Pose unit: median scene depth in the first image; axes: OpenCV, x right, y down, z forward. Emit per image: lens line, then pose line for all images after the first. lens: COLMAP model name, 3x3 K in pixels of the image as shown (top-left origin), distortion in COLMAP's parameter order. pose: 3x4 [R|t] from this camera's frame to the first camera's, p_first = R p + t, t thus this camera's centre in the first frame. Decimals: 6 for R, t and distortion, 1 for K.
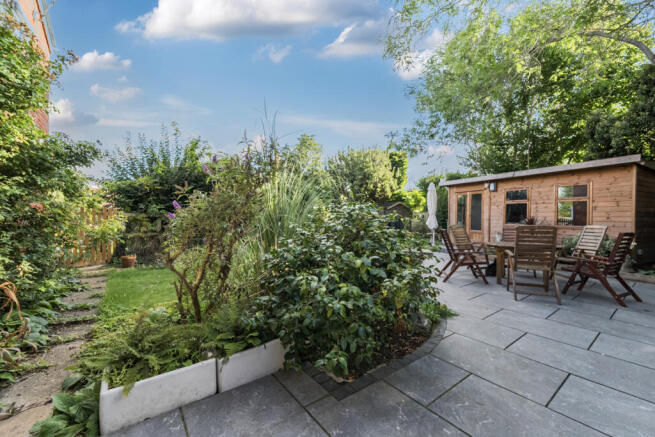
lens RADIAL K [[261.1, 0, 327.0], [0, 261.1, 219.2], [0, 0, 1]] dist [-0.000409, 0.000006]
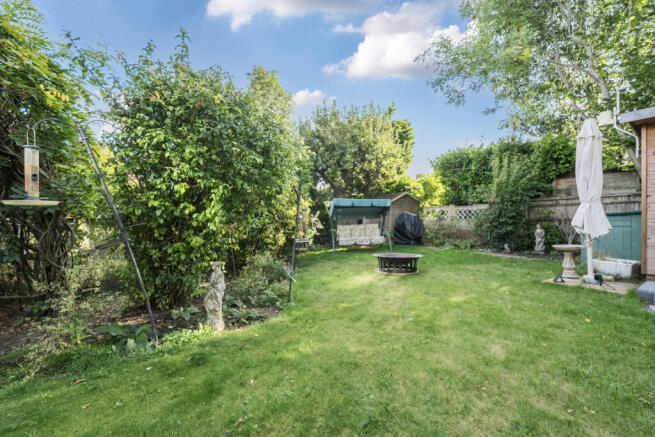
lens RADIAL K [[261.1, 0, 328.1], [0, 261.1, 221.5], [0, 0, 1]] dist [-0.000409, 0.000006]
pose [[0.987752, -0.013938, 0.155409, -0.066077], [0.012284, 0.999857, 0.011602, 0.003685], [-0.155548, -0.009551, 0.987782, 0.768975]]
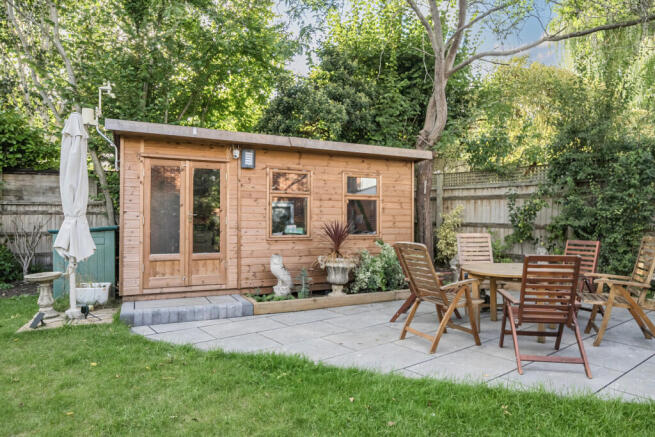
lens RADIAL K [[462.9, 0, 327.9], [0, 462.9, 217.4], [0, 0, 1]] dist [0.006436, 0.001457]
pose [[-0.056518, -0.012881, 0.998318, -0.200131], [-0.001209, 0.999917, 0.012833, -0.025730], [-0.998401, -0.000482, -0.056529, 0.832209]]
